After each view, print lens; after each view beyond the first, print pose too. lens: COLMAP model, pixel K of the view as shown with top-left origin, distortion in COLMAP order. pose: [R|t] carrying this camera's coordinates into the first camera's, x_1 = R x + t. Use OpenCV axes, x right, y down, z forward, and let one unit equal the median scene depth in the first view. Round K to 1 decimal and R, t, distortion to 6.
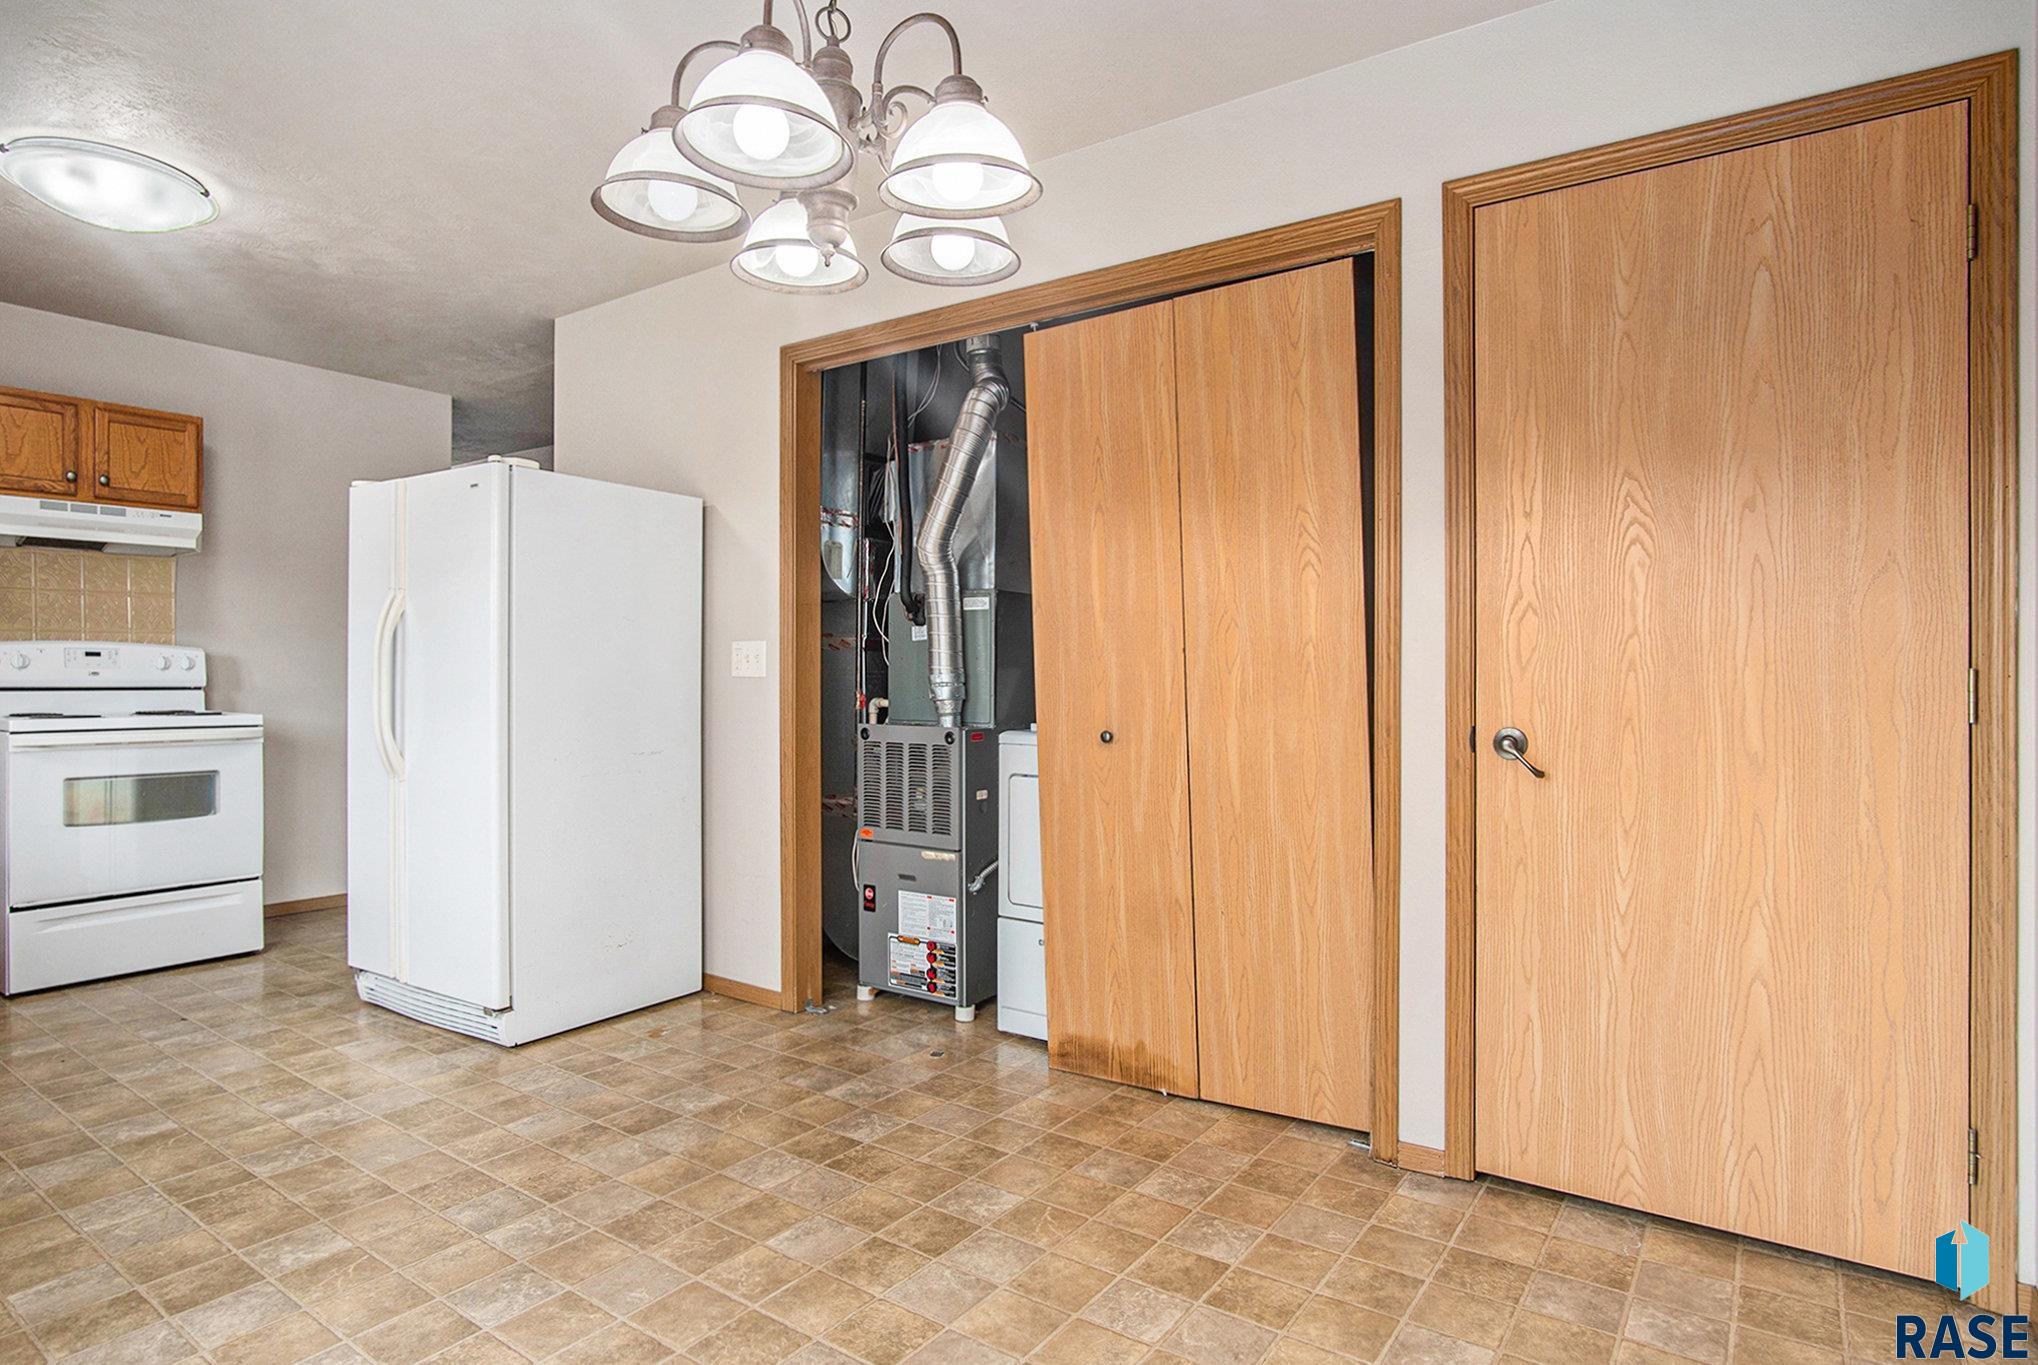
lens RADIAL K [[1097.5, 0, 990.9], [0, 1097.5, 684.6], [0, 0, 1]] dist [-0.029511, 0.007465]
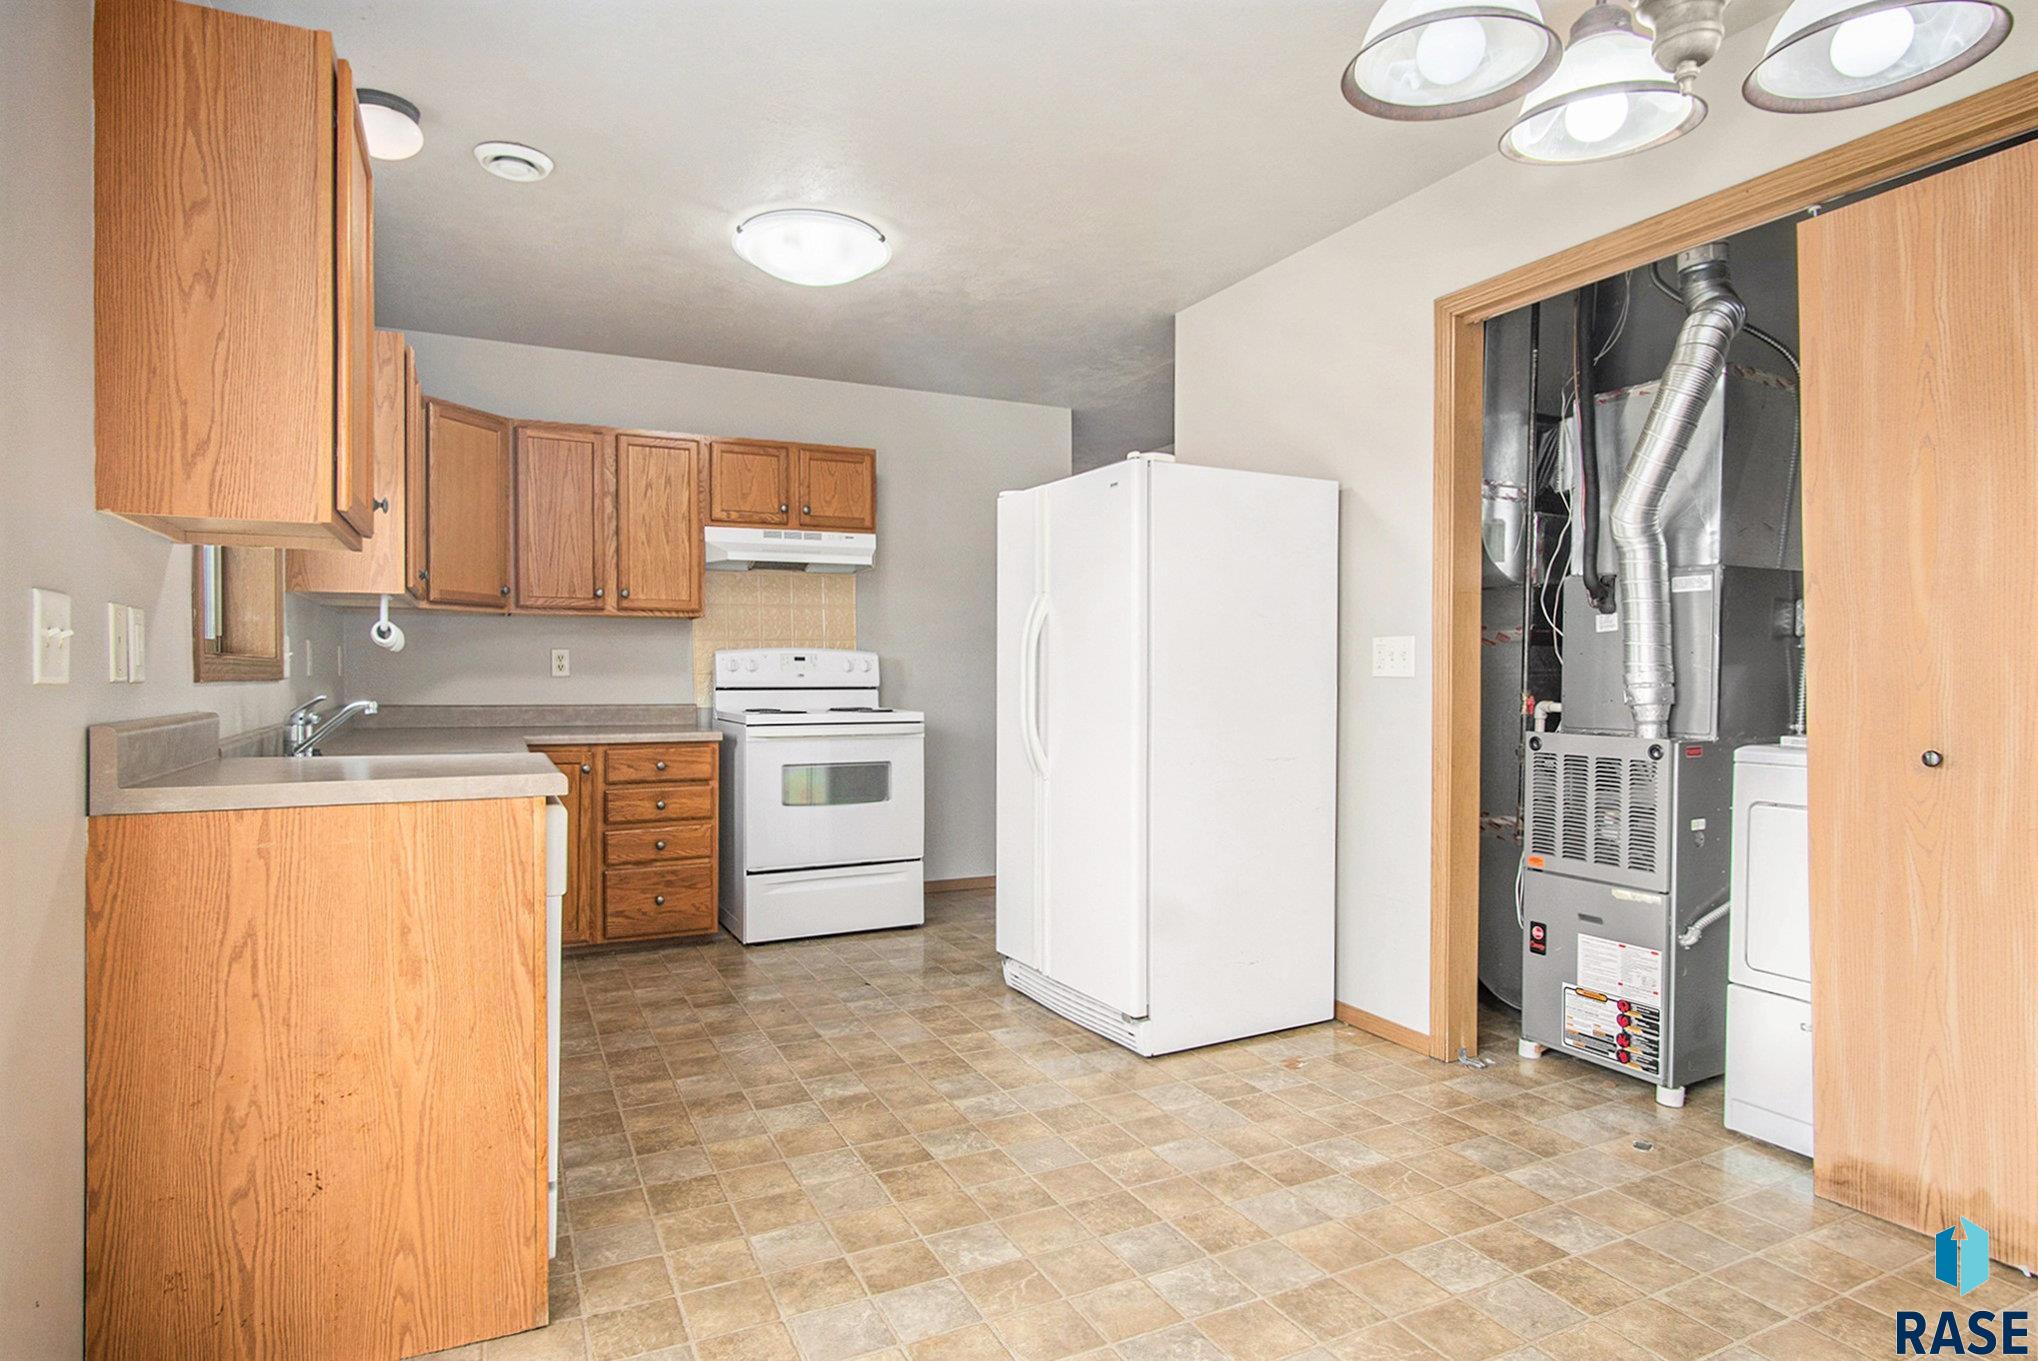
lens RADIAL K [[1097.5, 0, 998.3], [0, 1097.5, 686.0], [0, 0, 1]] dist [-0.029511, 0.007465]
pose [[0.874423, 0.001643, -0.485161, -0.073931], [0.000403, 0.999991, 0.004113, -0.003838], [0.485163, -0.003792, 0.874415, 0.070104]]
